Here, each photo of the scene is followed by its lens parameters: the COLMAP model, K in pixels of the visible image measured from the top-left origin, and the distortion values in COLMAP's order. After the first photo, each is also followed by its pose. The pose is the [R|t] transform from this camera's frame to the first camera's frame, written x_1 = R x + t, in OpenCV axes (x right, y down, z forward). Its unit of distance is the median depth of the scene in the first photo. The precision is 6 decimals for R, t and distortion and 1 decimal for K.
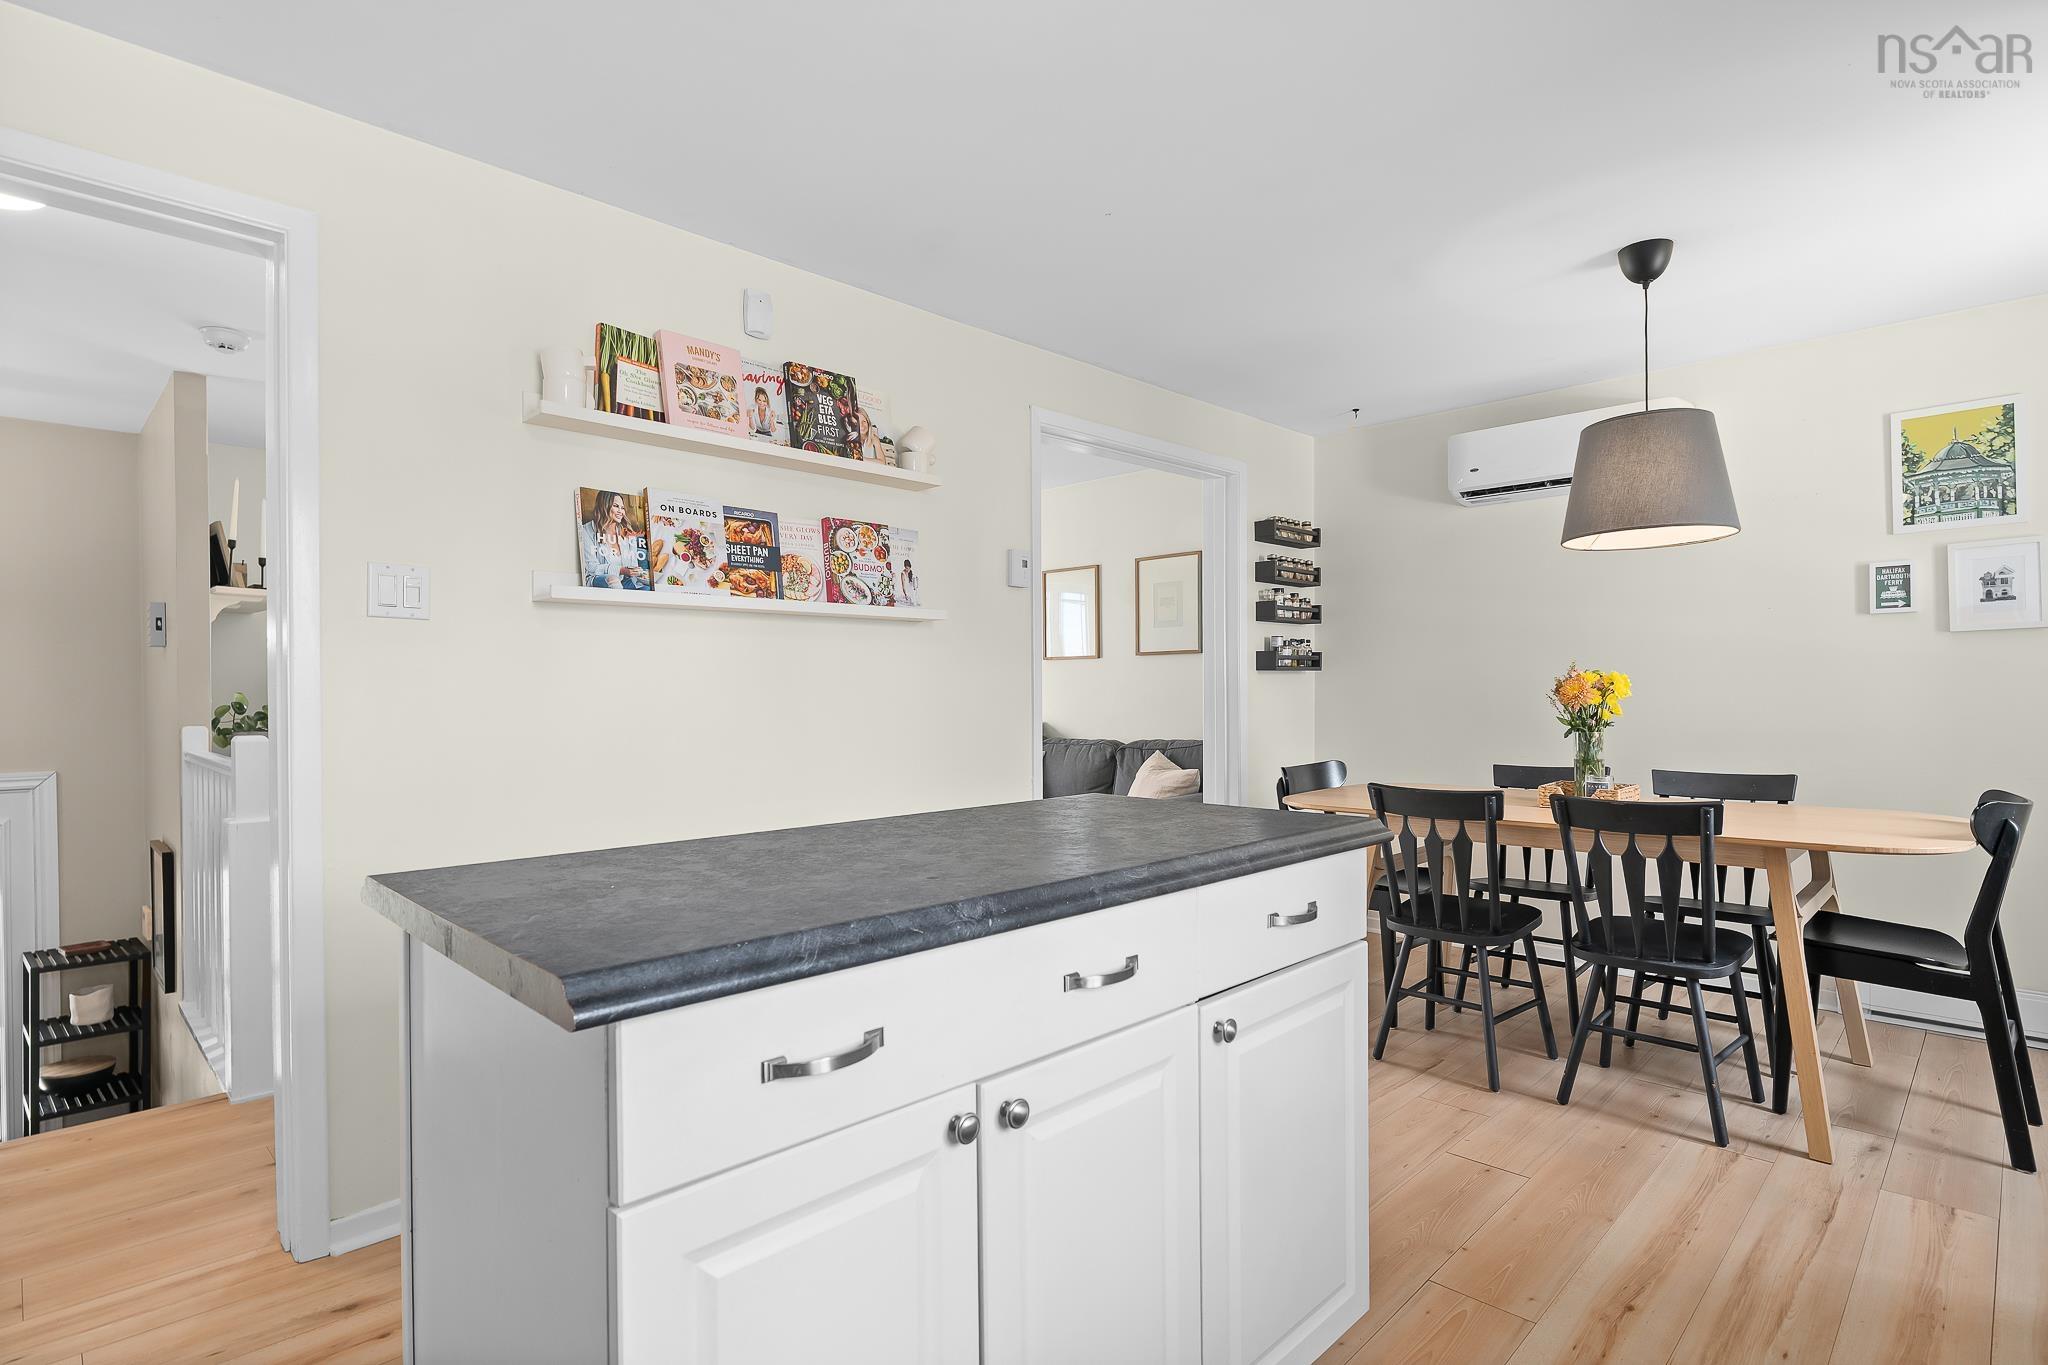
lens RADIAL K [[1020.3, 0, 1020.3], [0, 1020.3, 673.5], [0, 0, 1]] dist [-0.000769, -0.001704]
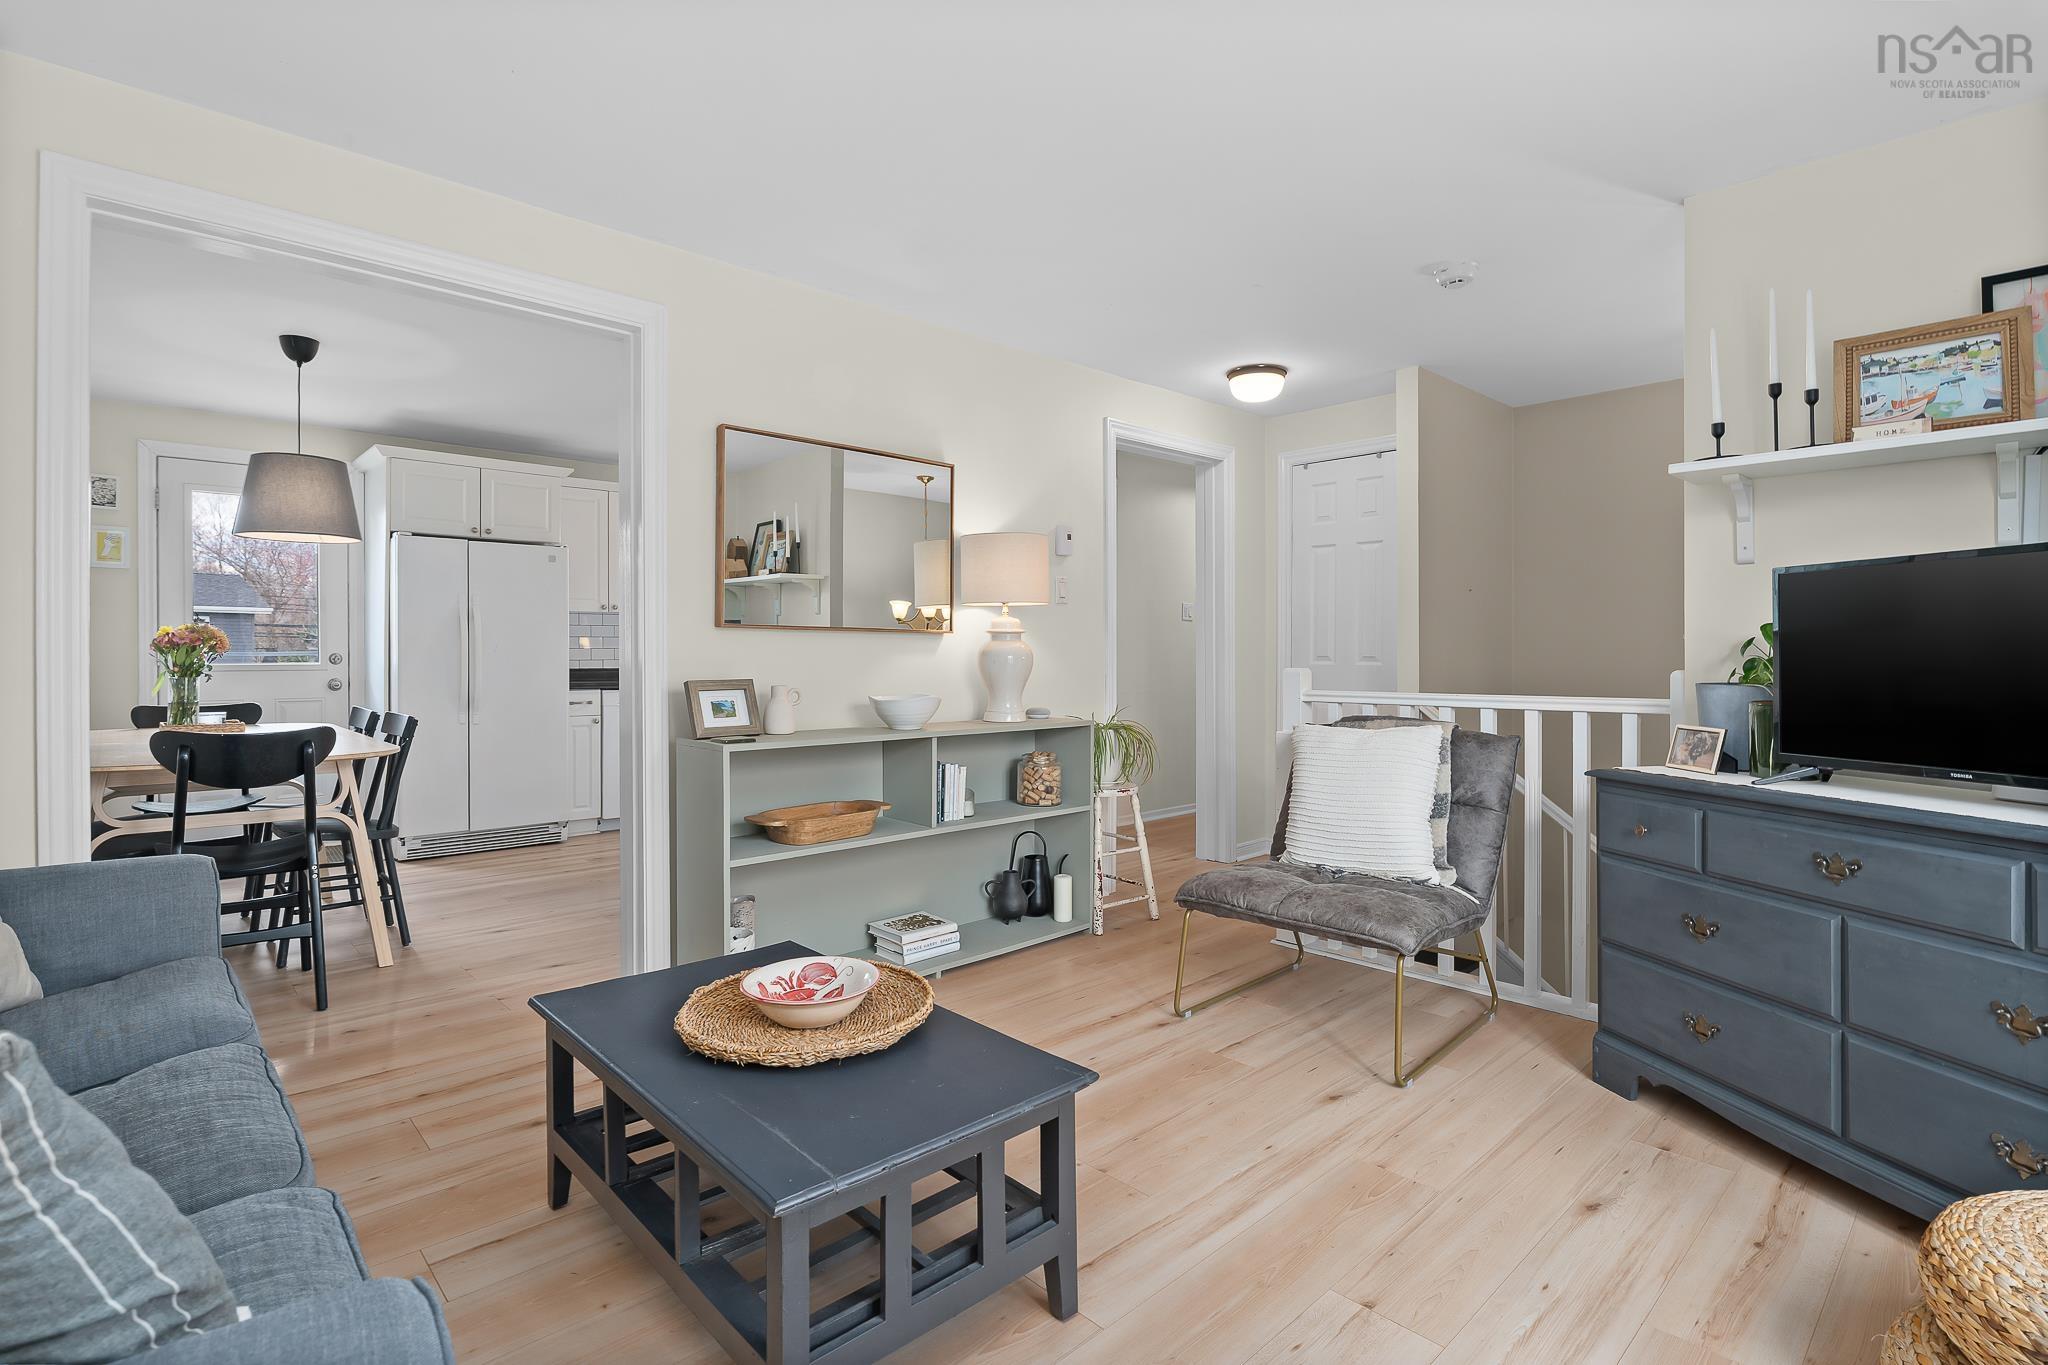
lens RADIAL K [[979.3, 0, 1008.4], [0, 979.3, 650.3], [0, 0, 1]] dist [-0.005148, -0.000299]
pose [[-0.999113, 0.005015, 0.041821, -0.378888], [0.004036, 0.999716, -0.023468, 0.053431], [-0.041927, -0.023279, -0.998849, 1.959525]]
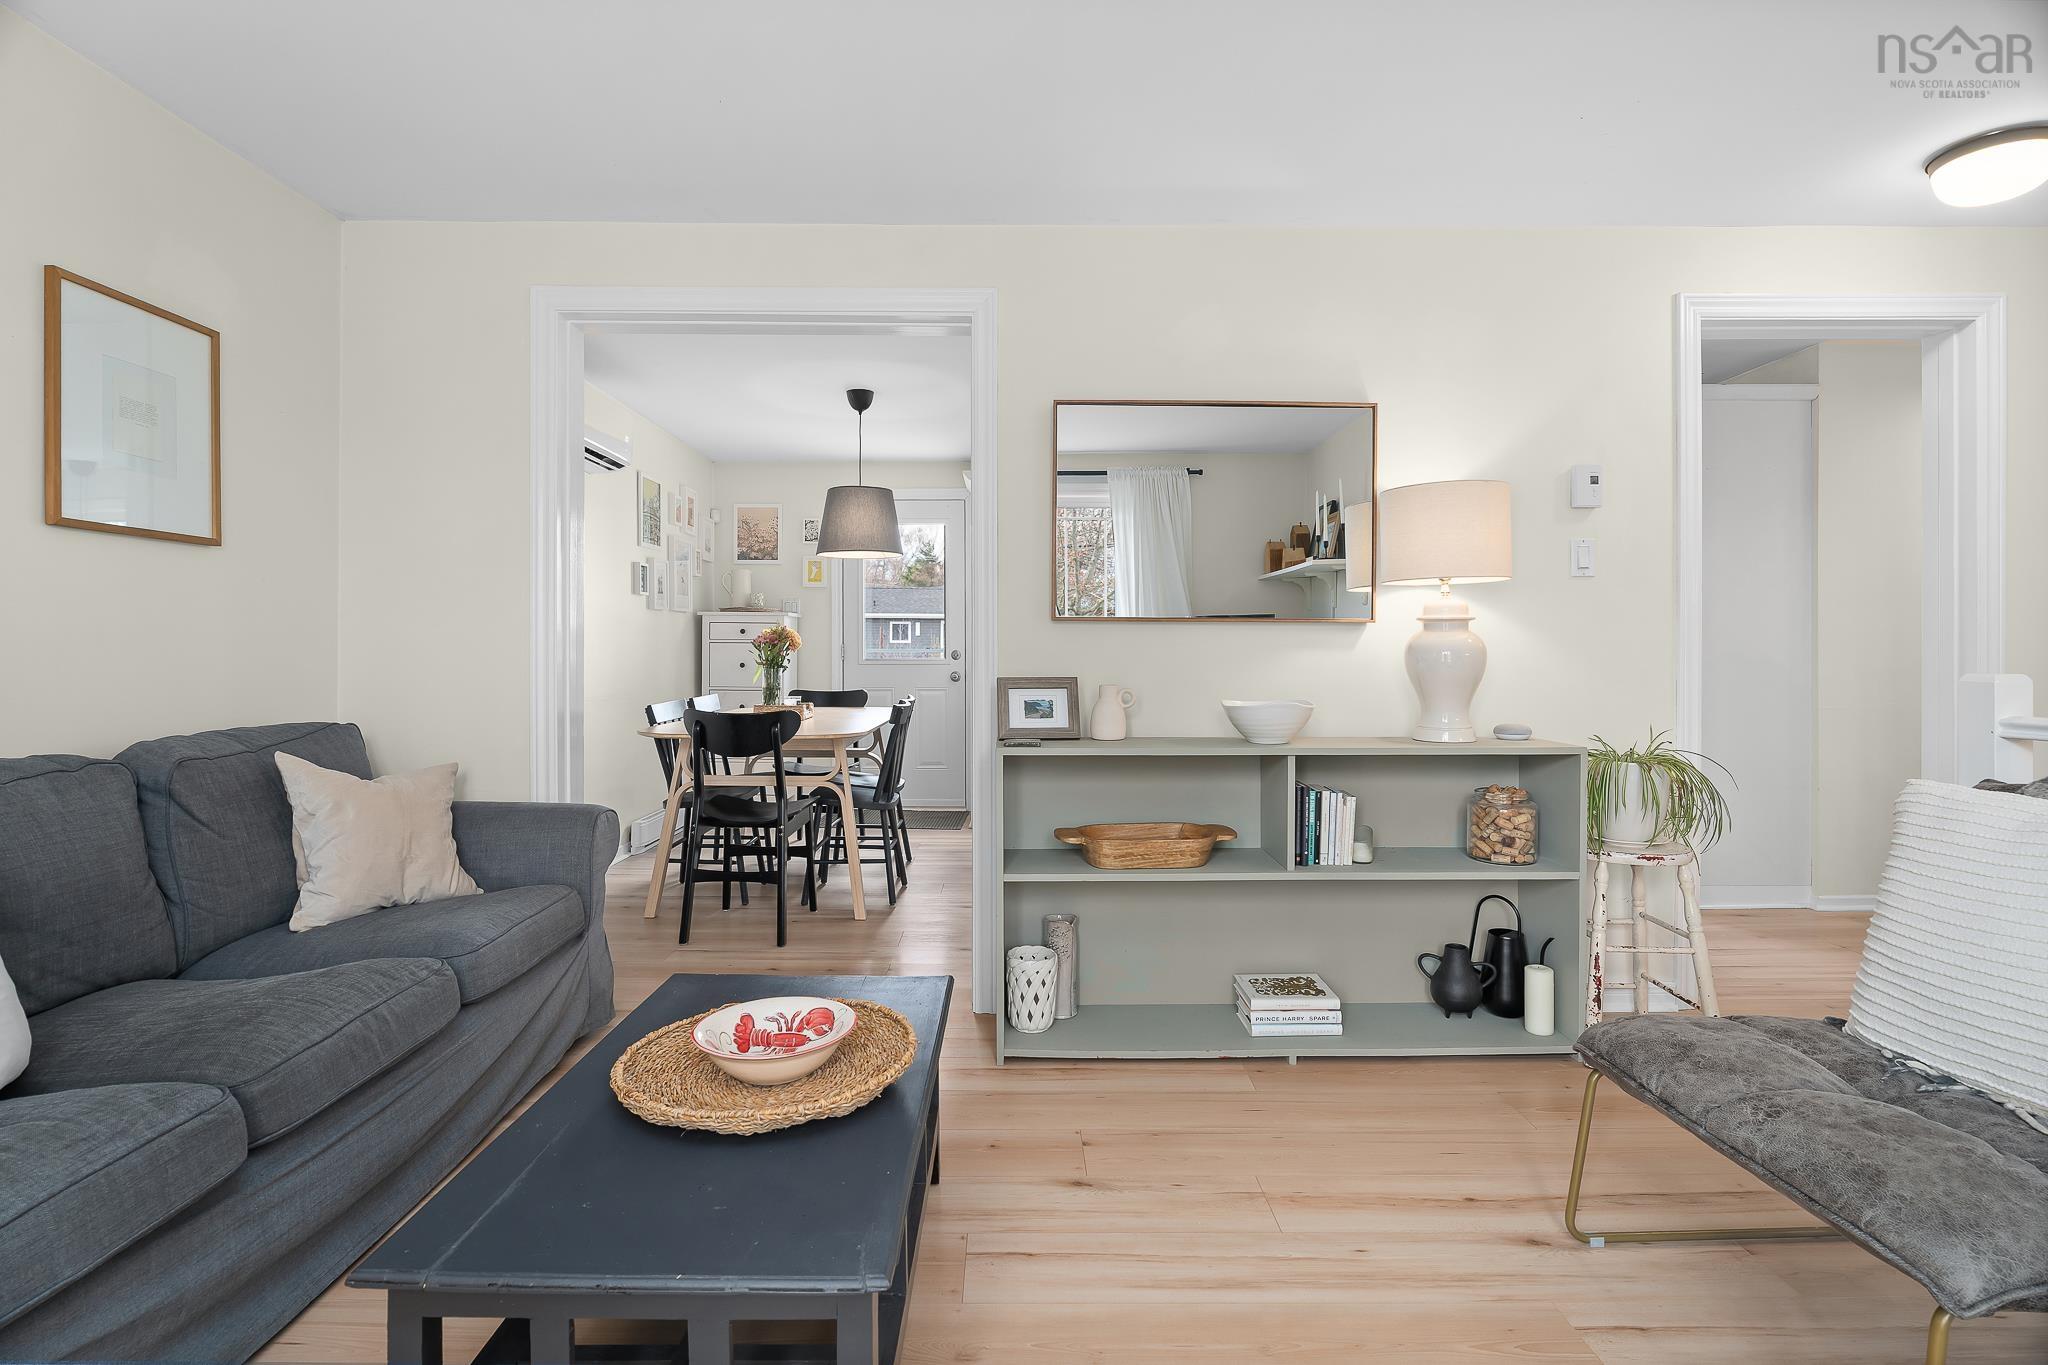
lens RADIAL K [[972.7, 0, 1025.5], [0, 972.7, 655.5], [0, 0, 1]] dist [0.001622, 0.000166]
pose [[-0.715180, 0.002959, 0.698934, -0.644493], [-0.009541, 0.999857, -0.013996, 0.051514], [-0.698875, -0.016678, -0.715049, 1.675498]]
